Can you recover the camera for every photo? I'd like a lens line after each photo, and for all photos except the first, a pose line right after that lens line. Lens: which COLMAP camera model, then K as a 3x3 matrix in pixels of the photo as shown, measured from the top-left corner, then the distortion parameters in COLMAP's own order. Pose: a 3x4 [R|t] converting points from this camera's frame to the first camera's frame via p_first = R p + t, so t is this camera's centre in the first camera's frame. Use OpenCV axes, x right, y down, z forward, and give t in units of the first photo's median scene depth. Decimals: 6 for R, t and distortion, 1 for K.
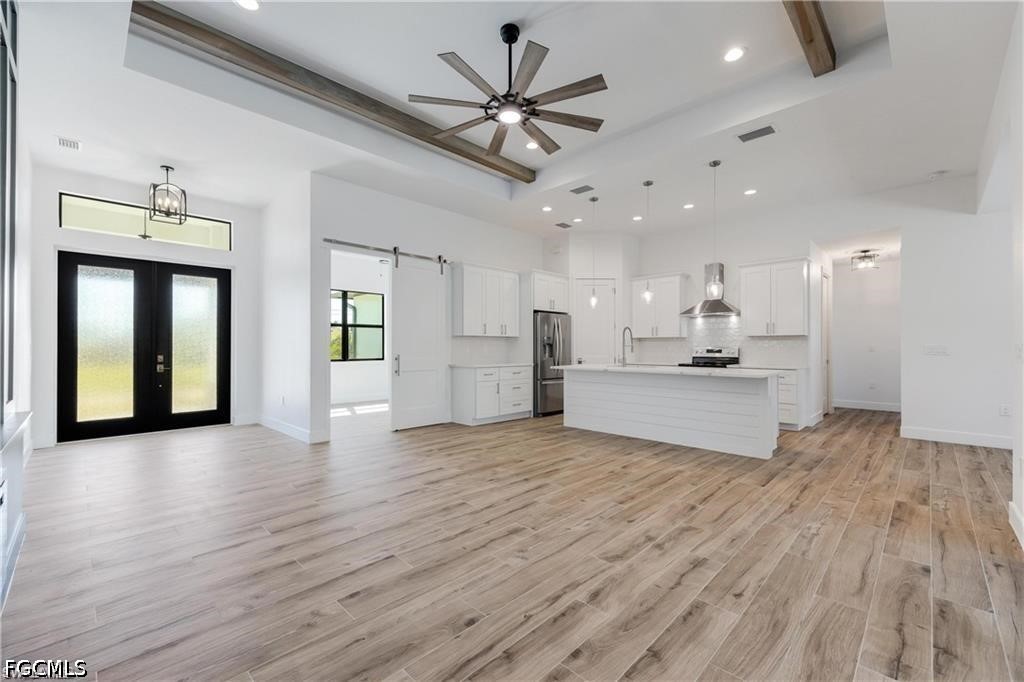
lens RADIAL K [[422.2, 0, 519.4], [0, 422.2, 345.9], [0, 0, 1]] dist [0.000983, 0.000399]
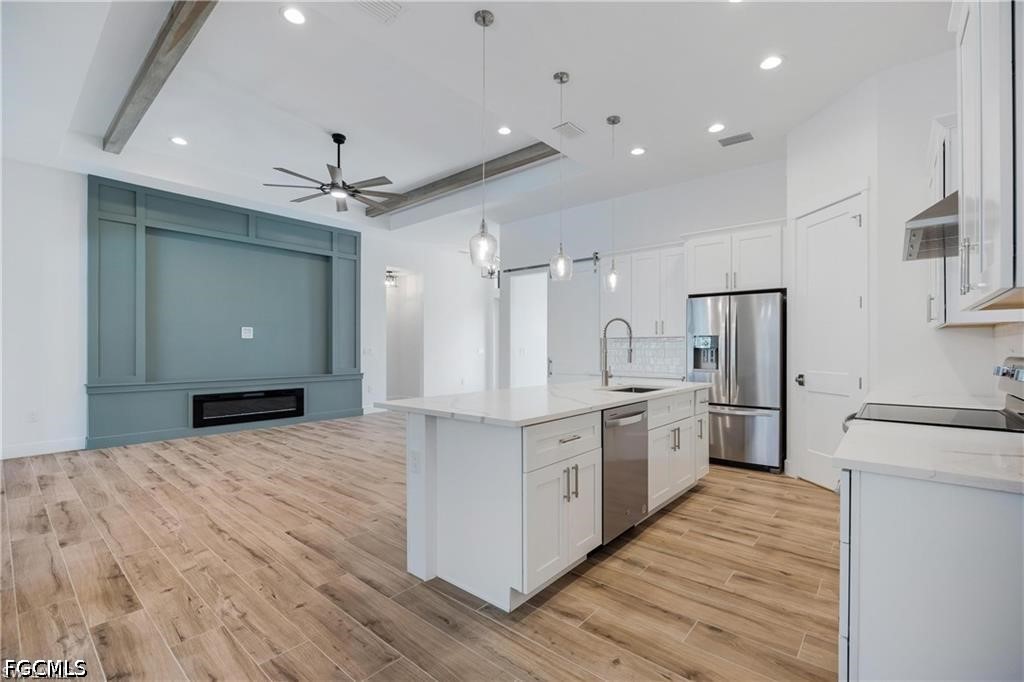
lens RADIAL K [[425.2, 0, 486.1], [0, 425.2, 350.9], [0, 0, 1]] dist [-0.002987, -0.000776]
pose [[0.061037, 0.005686, -0.998119, 1.583308], [0.005631, 0.999966, 0.006041, -0.009317], [0.998120, -0.005989, 0.061003, 1.511465]]
